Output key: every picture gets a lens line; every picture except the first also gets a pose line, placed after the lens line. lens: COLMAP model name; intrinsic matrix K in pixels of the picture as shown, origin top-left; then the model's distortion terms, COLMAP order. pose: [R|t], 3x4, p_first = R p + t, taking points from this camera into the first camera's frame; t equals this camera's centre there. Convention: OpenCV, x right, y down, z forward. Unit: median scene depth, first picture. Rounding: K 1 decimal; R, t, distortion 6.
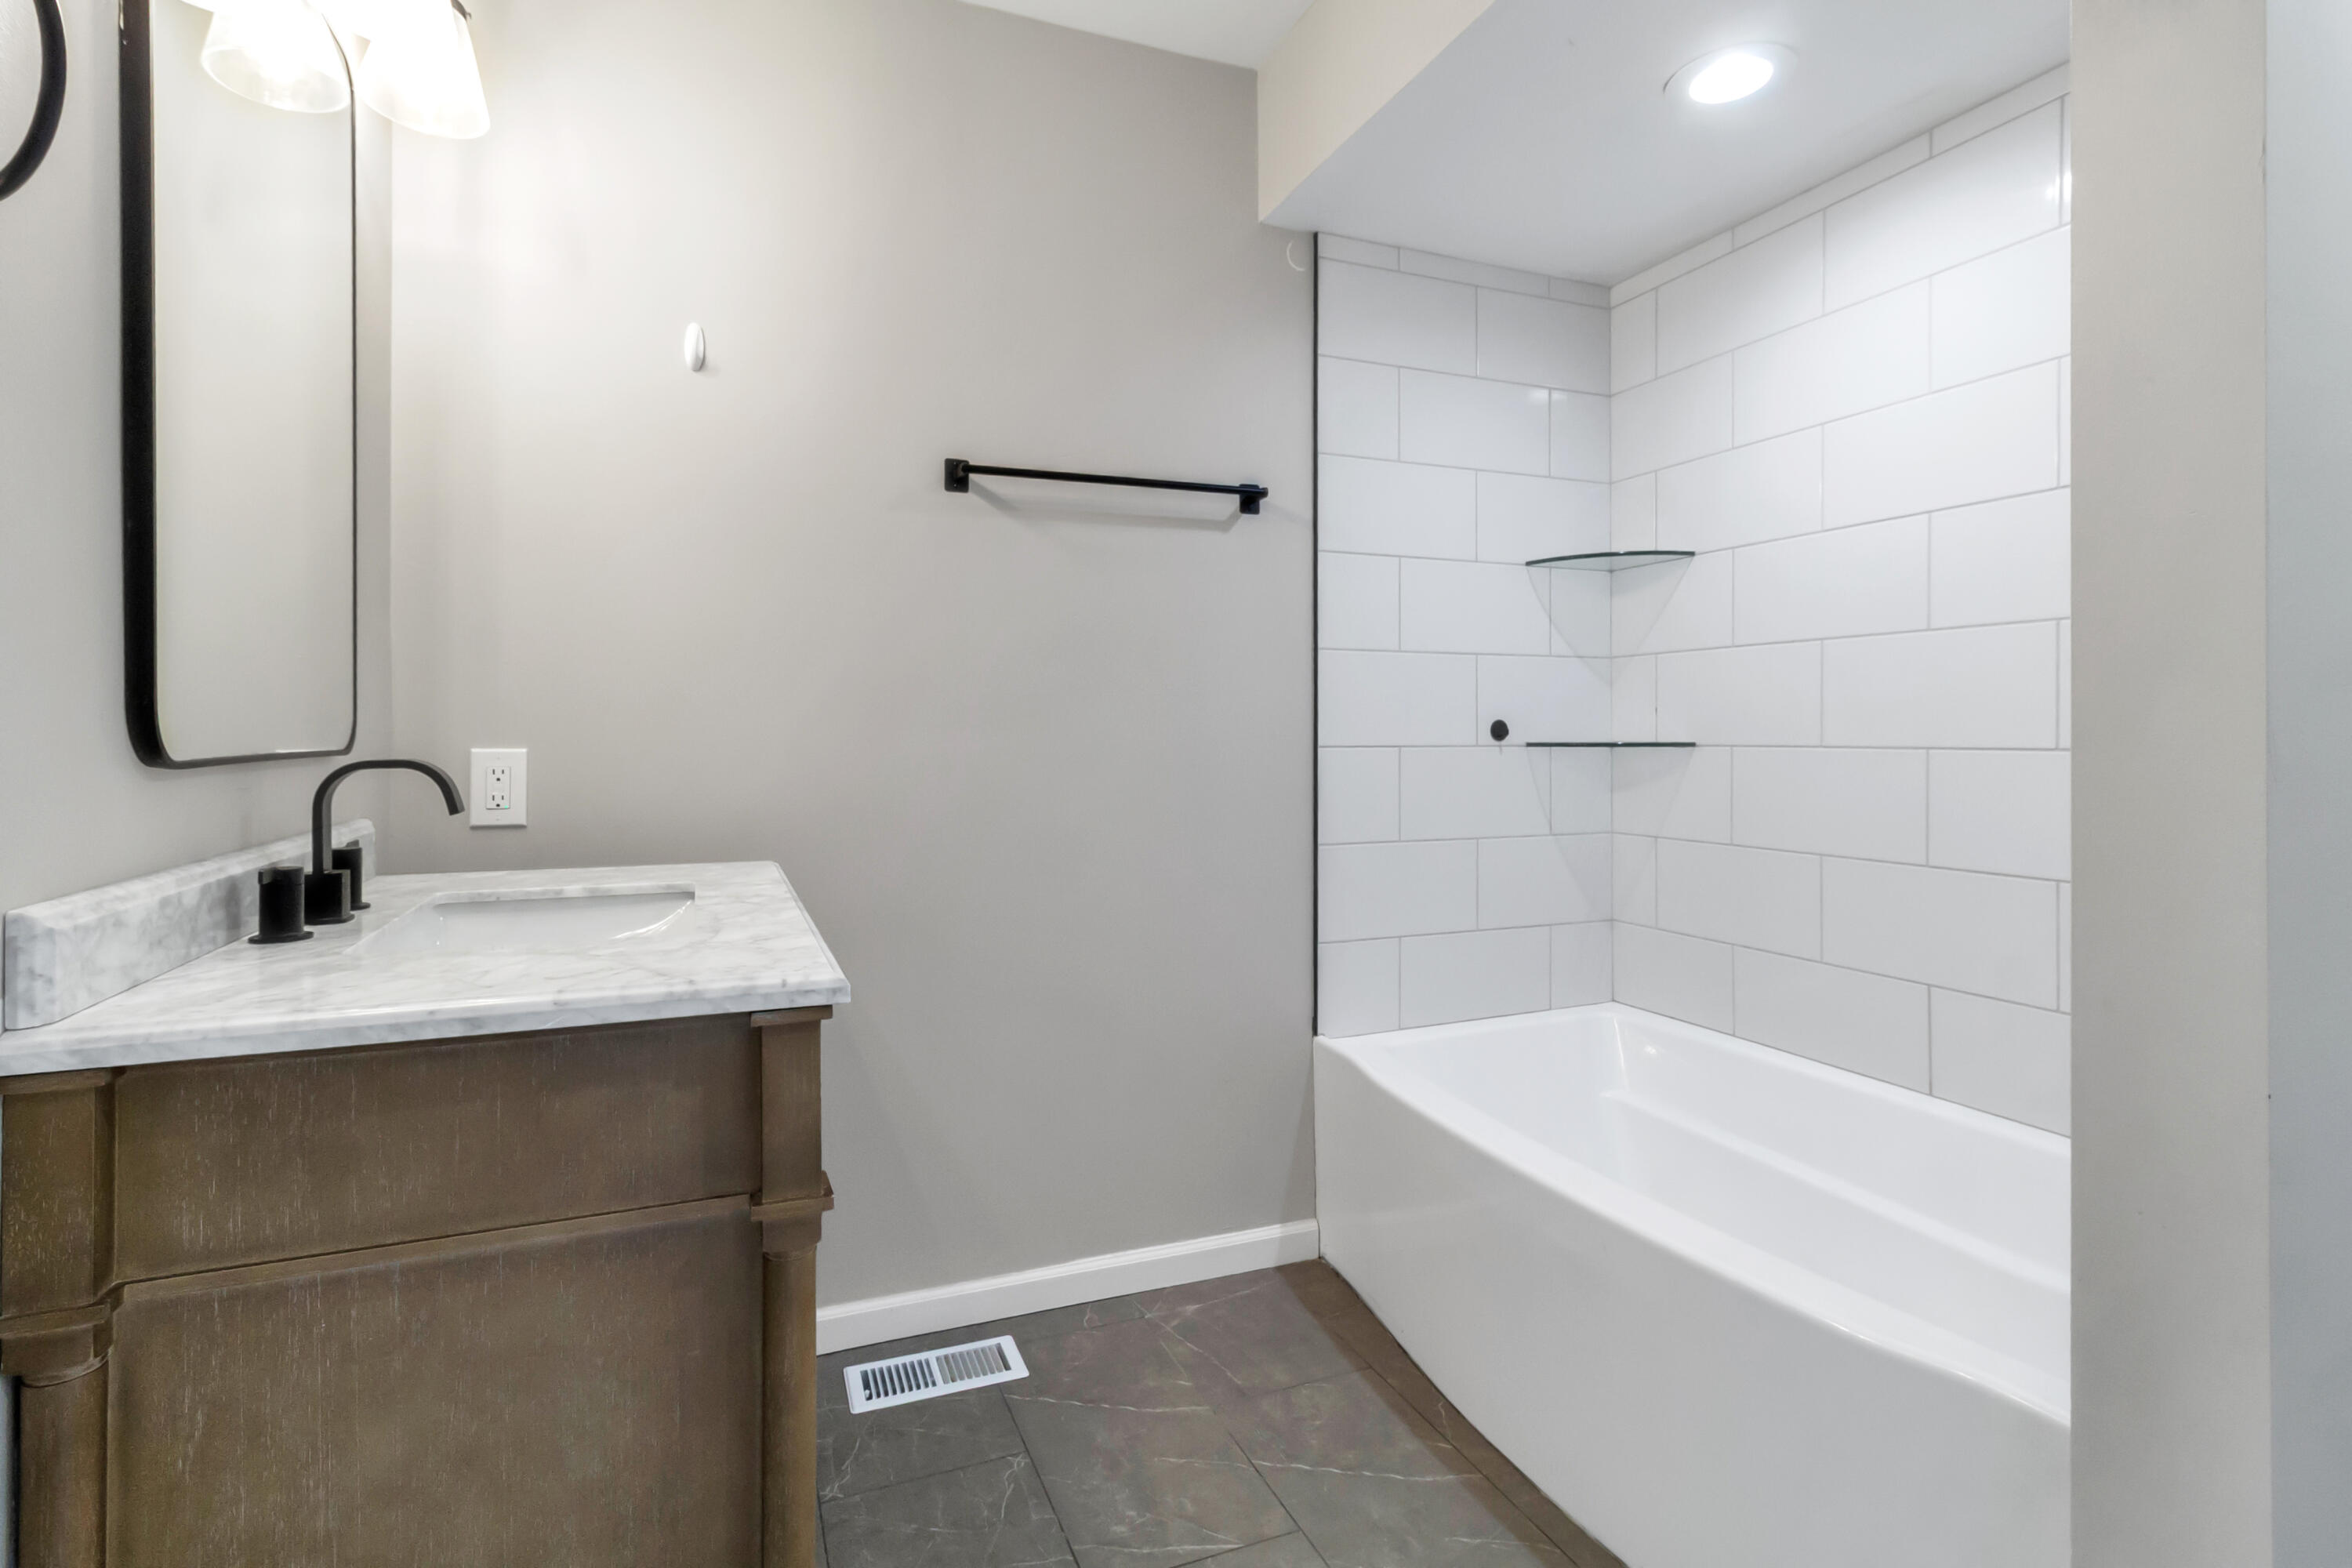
lens RADIAL K [[1110.9, 0, 1173.3], [0, 1110.9, 748.7], [0, 0, 1]] dist [0.001599, 0.000325]
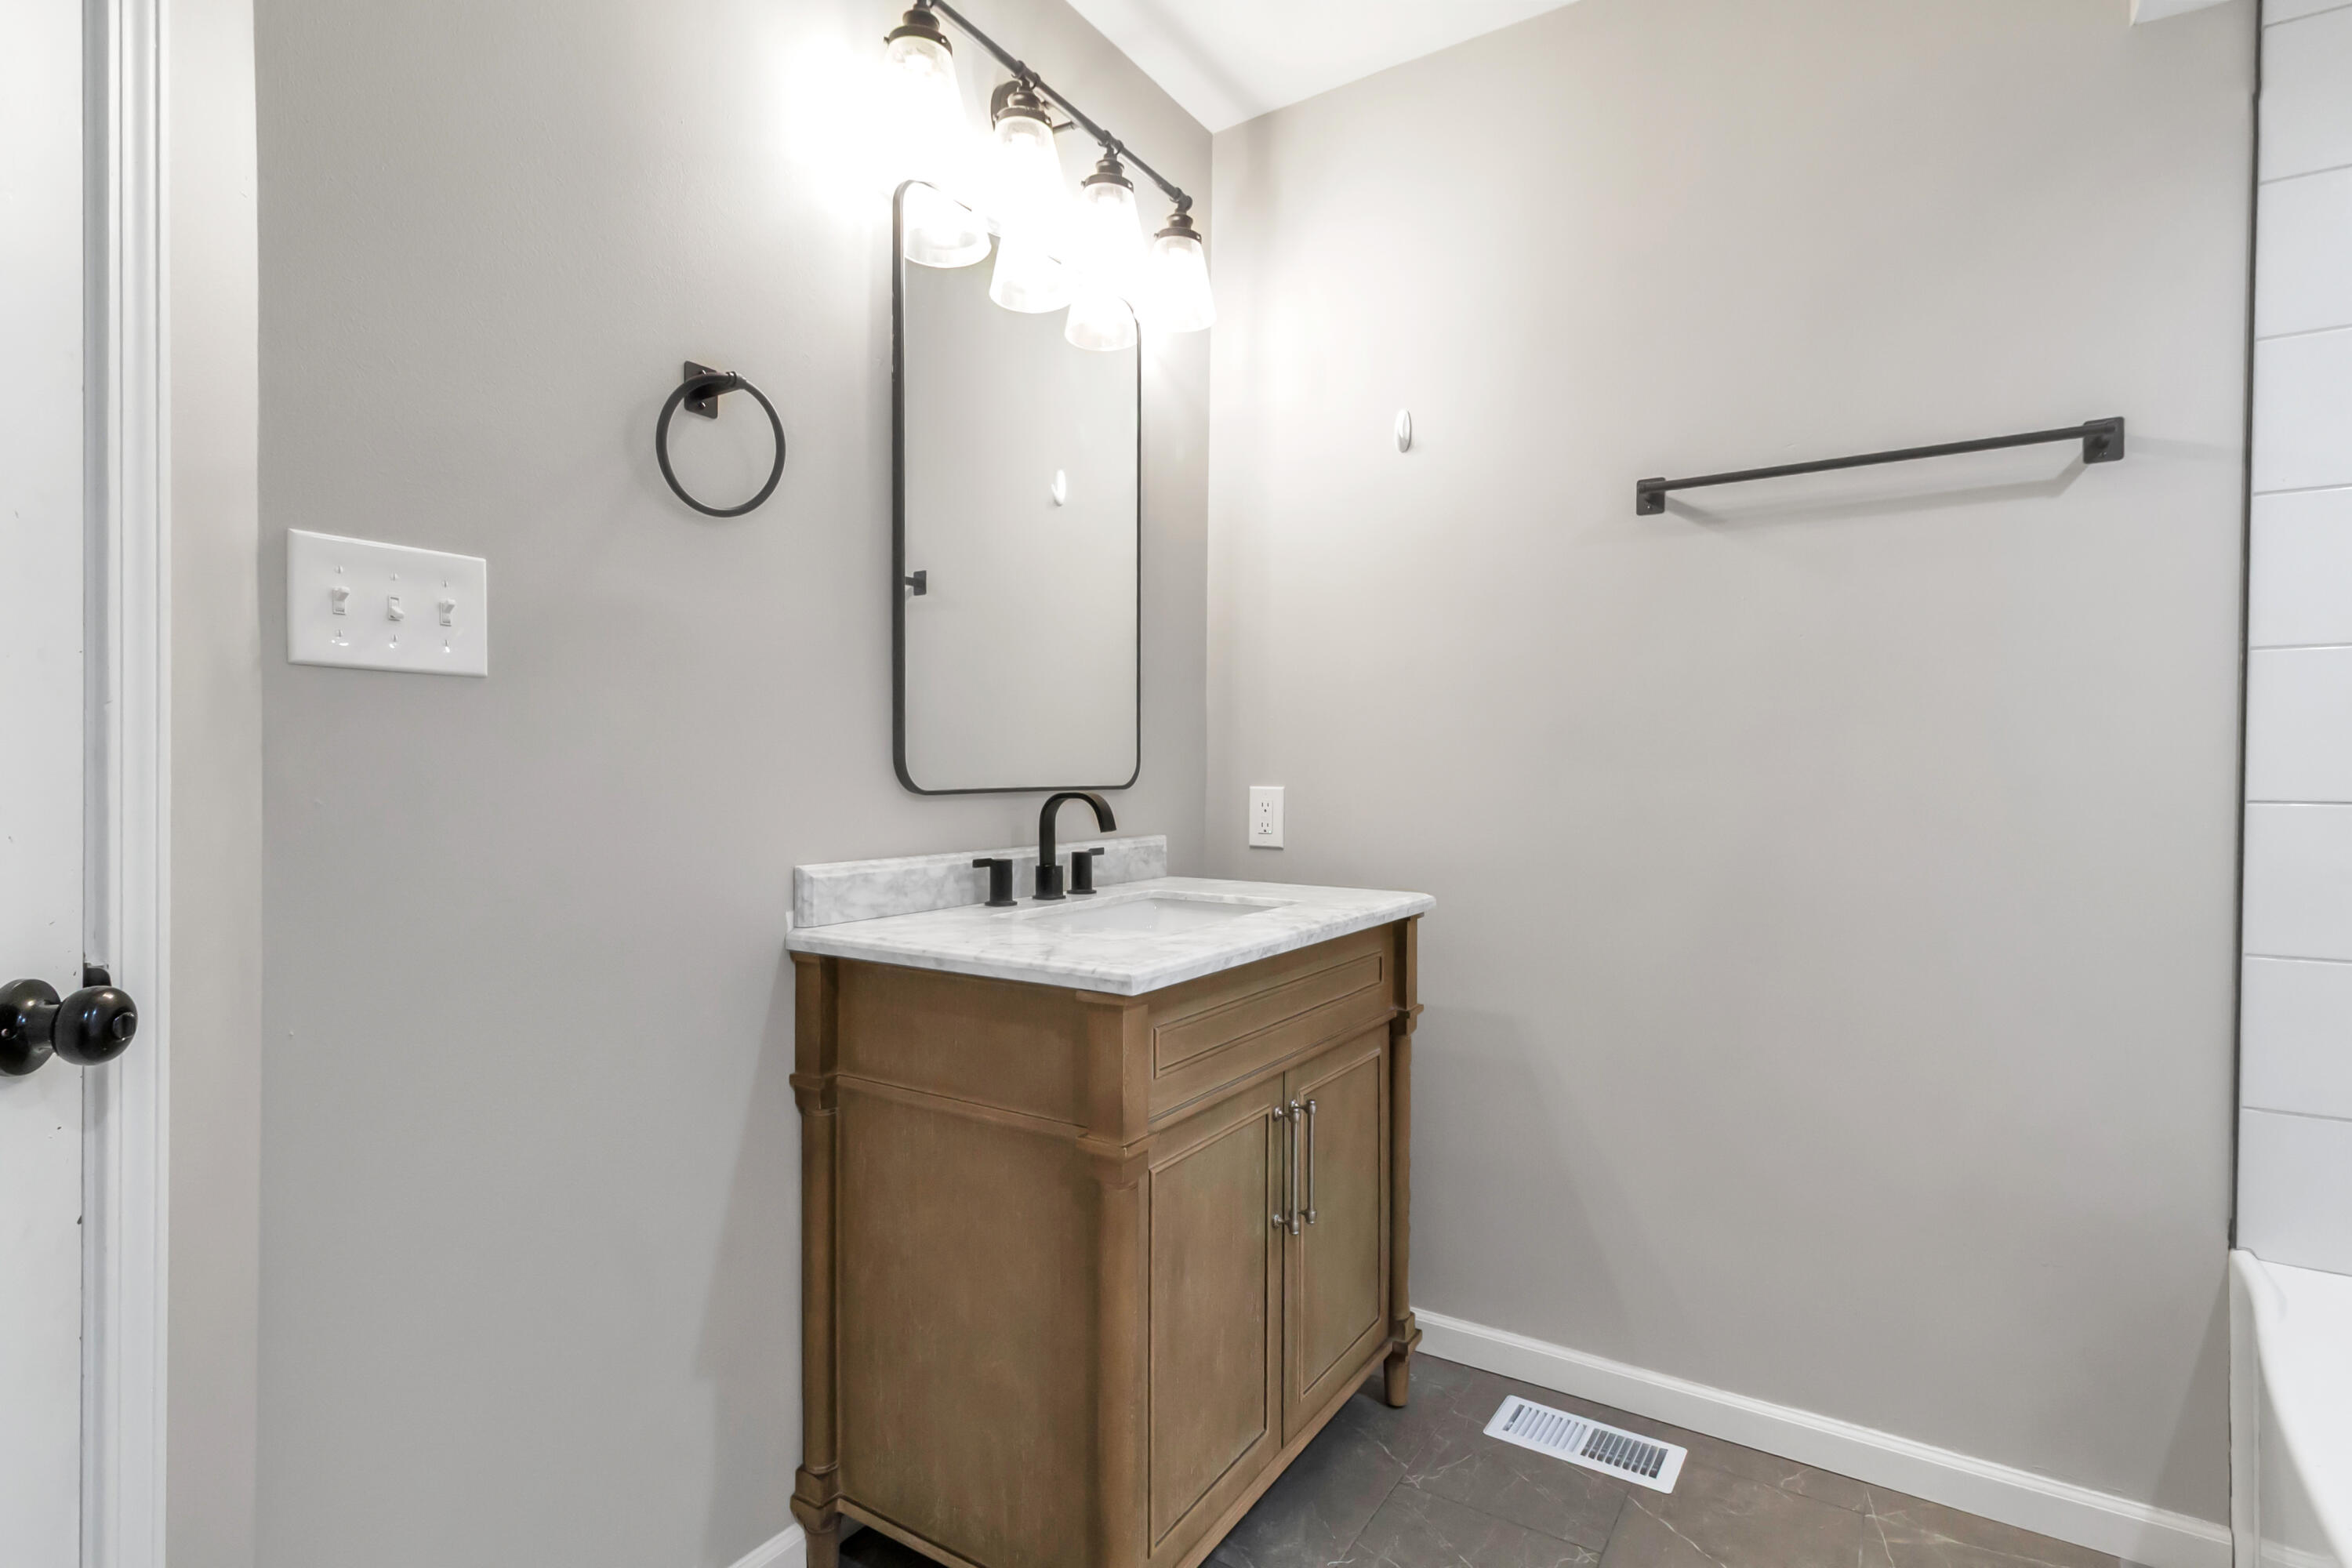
lens RADIAL K [[1126.2, 0, 1174.3], [0, 1126.2, 804.3], [0, 0, 1]] dist [-0.000792, -0.000654]
pose [[0.585729, 0.026558, -0.810071, 0.379477], [-0.015164, 0.999647, 0.021809, -0.006422], [0.810365, -0.000491, 0.585925, 0.153543]]
